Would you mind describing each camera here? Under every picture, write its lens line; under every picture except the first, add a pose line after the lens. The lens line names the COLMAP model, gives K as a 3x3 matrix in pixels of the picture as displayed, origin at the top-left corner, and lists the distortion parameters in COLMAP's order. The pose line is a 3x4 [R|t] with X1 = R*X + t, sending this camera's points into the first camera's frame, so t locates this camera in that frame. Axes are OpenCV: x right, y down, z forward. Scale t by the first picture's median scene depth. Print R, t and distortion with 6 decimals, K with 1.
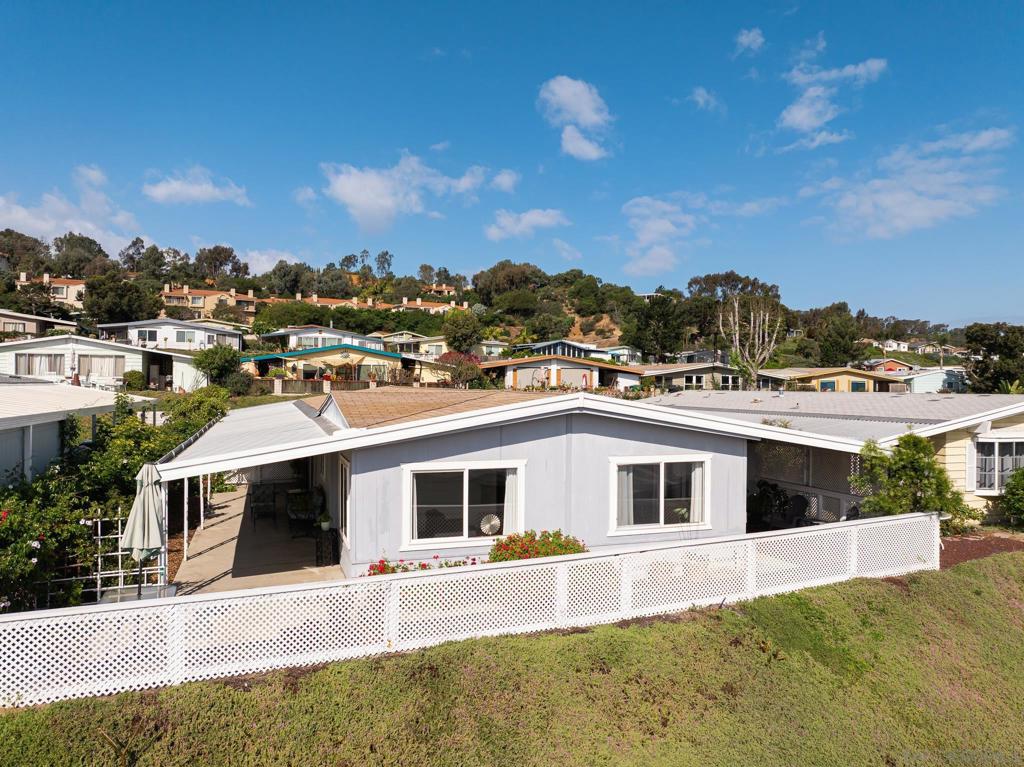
lens RADIAL K [[724.1, 0, 512.0], [0, 724.1, 383.5], [0, 0, 1]] dist [-0.038228, -0.003668]
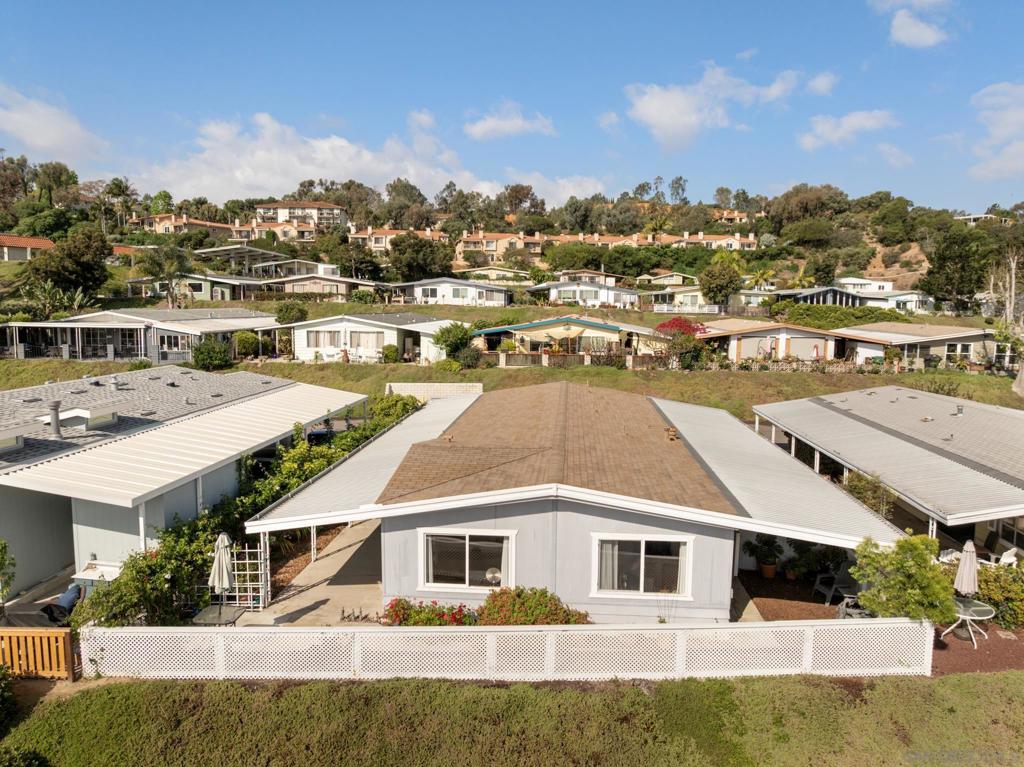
lens RADIAL K [[719.4, 0, 506.9], [0, 719.4, 376.5], [0, 0, 1]] dist [-0.039519, 0.000443]
pose [[0.912981, 0.041300, -0.405907, 0.041653], [-0.000912, 0.995068, 0.099193, -0.023719], [0.408002, -0.090191, 0.908515, -0.009054]]
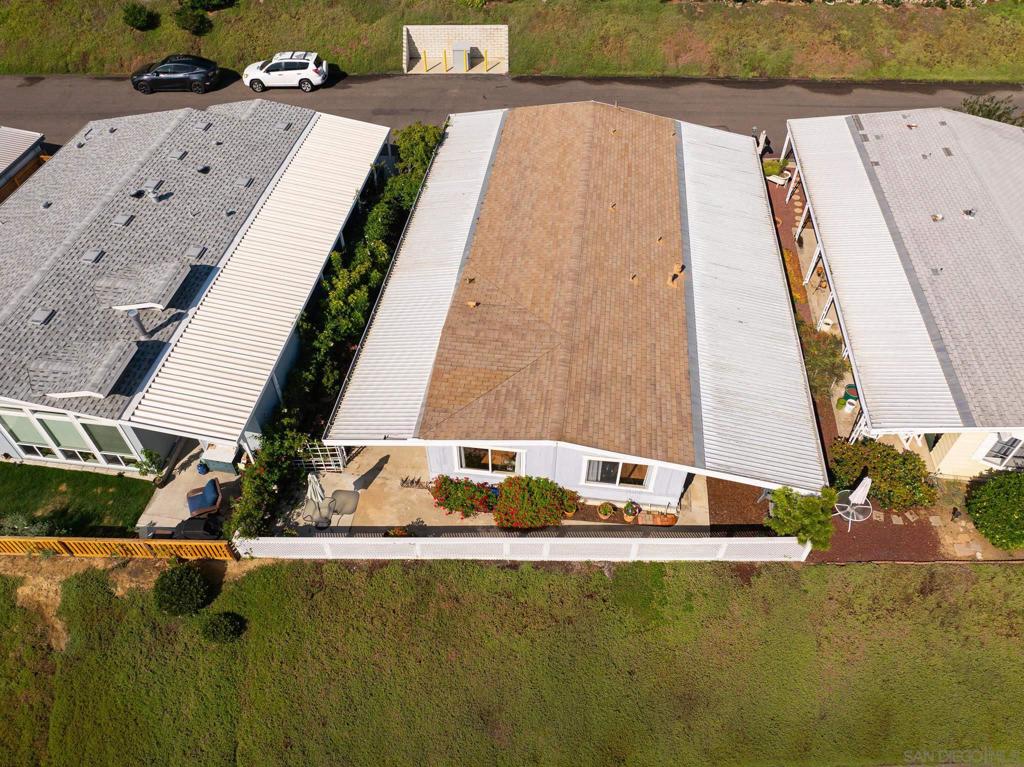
lens RADIAL K [[719.4, 0, 506.9], [0, 719.4, 376.5], [0, 0, 1]] dist [-0.039519, 0.000443]
pose [[0.895549, 0.322905, -0.306145, 0.035745], [0.004986, 0.680698, 0.732548, -0.101699], [0.444935, -0.657559, 0.607988, 0.007841]]
